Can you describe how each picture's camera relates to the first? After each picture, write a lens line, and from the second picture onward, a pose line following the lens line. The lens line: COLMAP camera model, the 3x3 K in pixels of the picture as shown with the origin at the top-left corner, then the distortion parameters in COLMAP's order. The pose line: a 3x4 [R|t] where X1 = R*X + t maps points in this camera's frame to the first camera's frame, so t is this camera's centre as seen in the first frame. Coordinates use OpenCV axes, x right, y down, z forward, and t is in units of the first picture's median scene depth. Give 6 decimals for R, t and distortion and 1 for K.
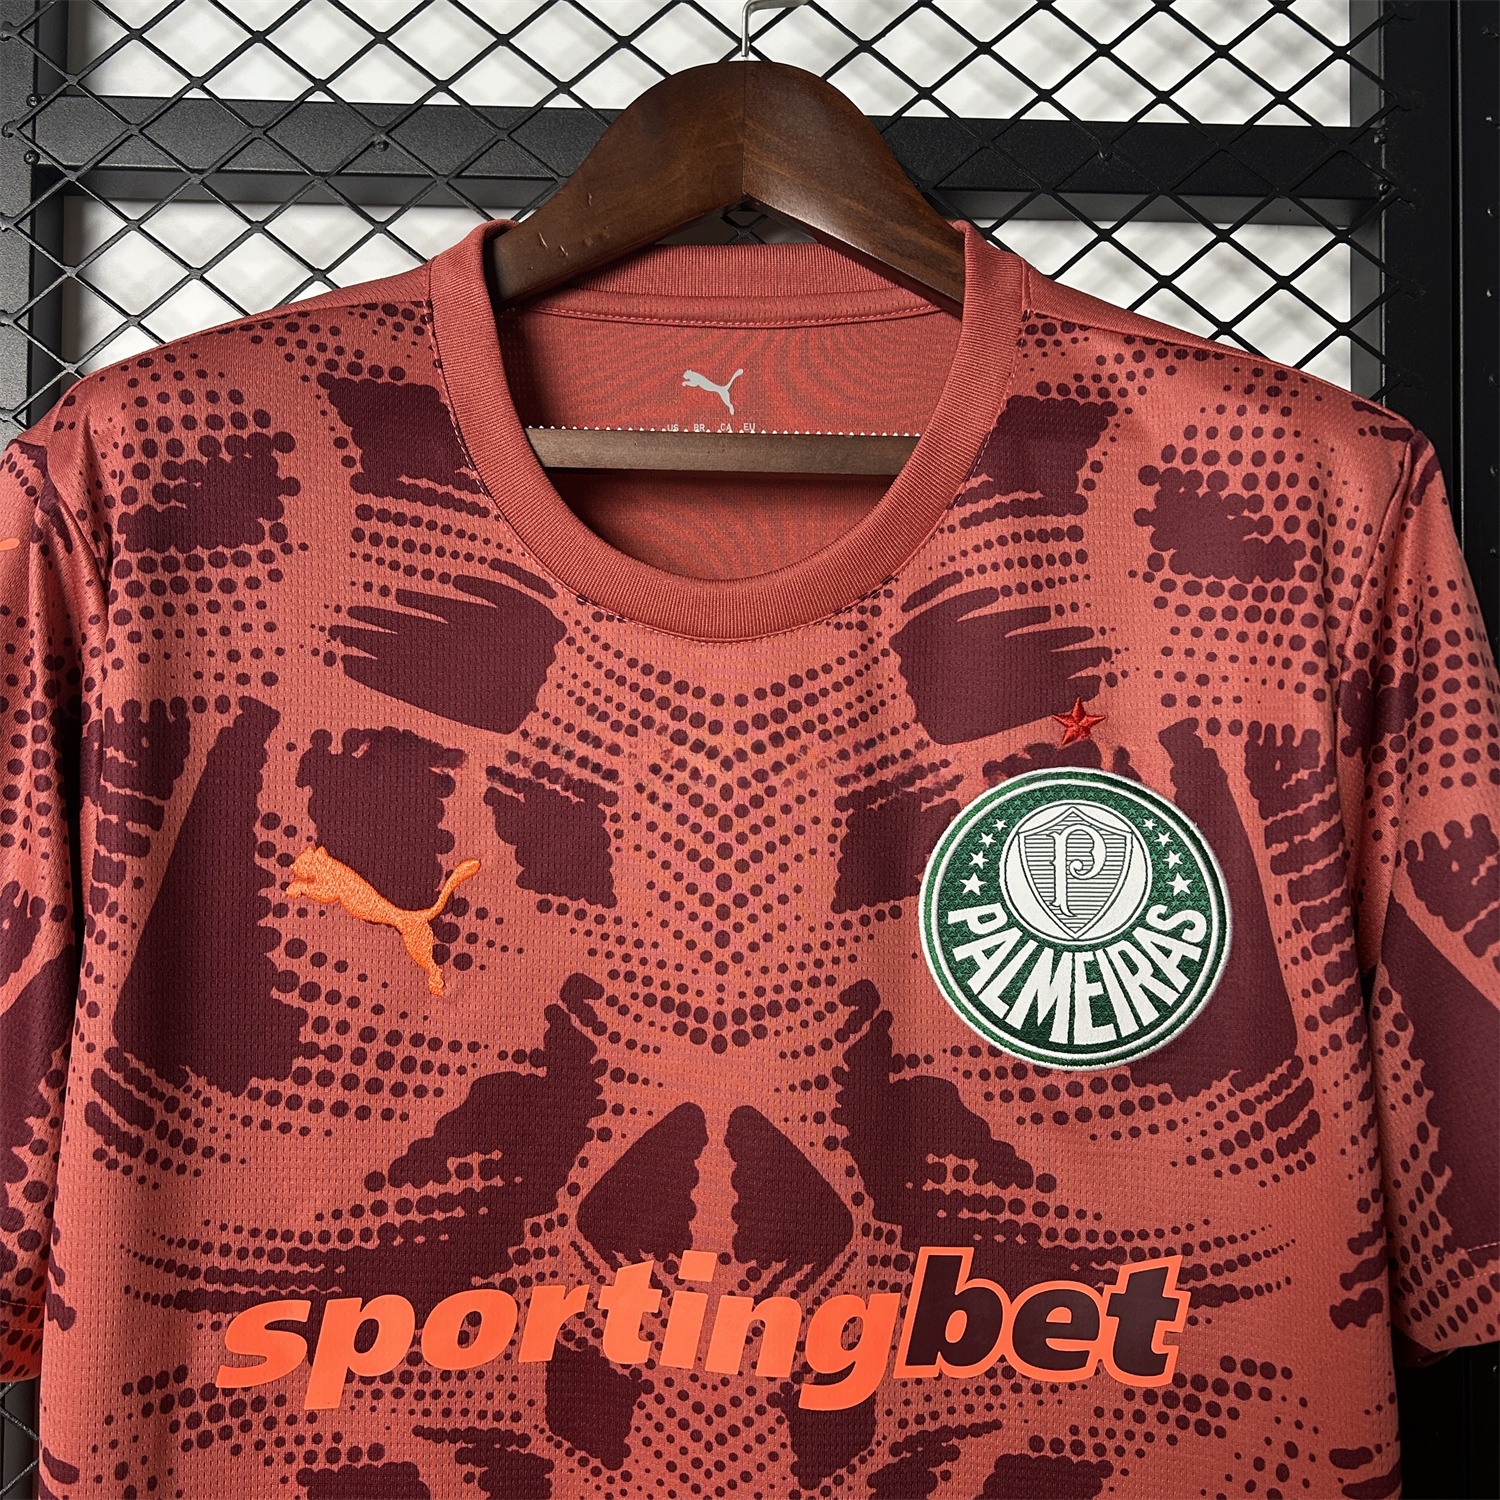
lens RADIAL K [[1503.3, 0, 750.0], [0, 1503.3, 750.0], [0, 0, 1]] dist [0.151460, -0.437555]
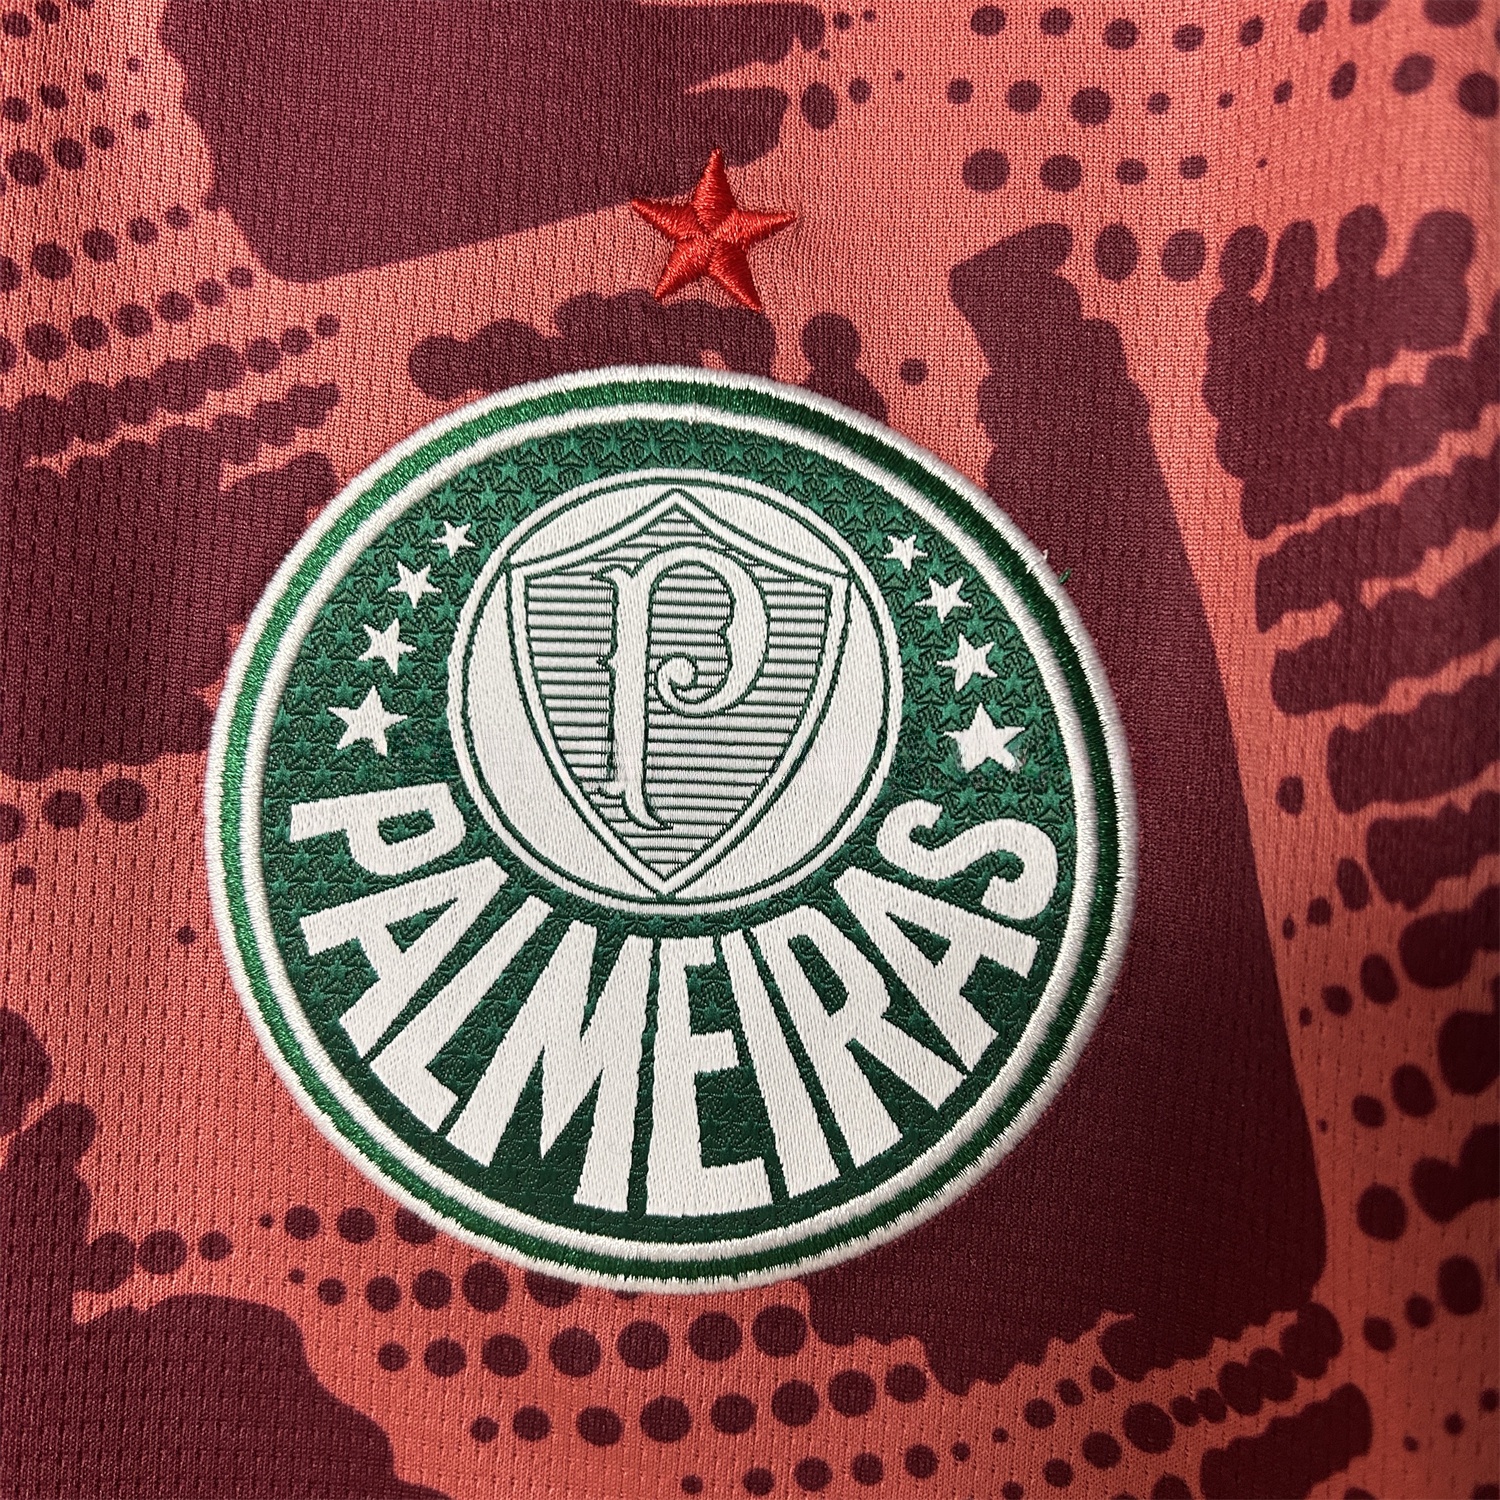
lens RADIAL K [[1503.3, 0, 750.0], [0, 1503.3, 750.0], [0, 0, 1]] dist [0.151460, -0.437555]
pose [[0.996241, 0.036774, 0.078434, 0.206641], [-0.041924, 0.997000, 0.065067, 0.071306], [-0.075806, -0.068110, 0.994794, 0.678696]]
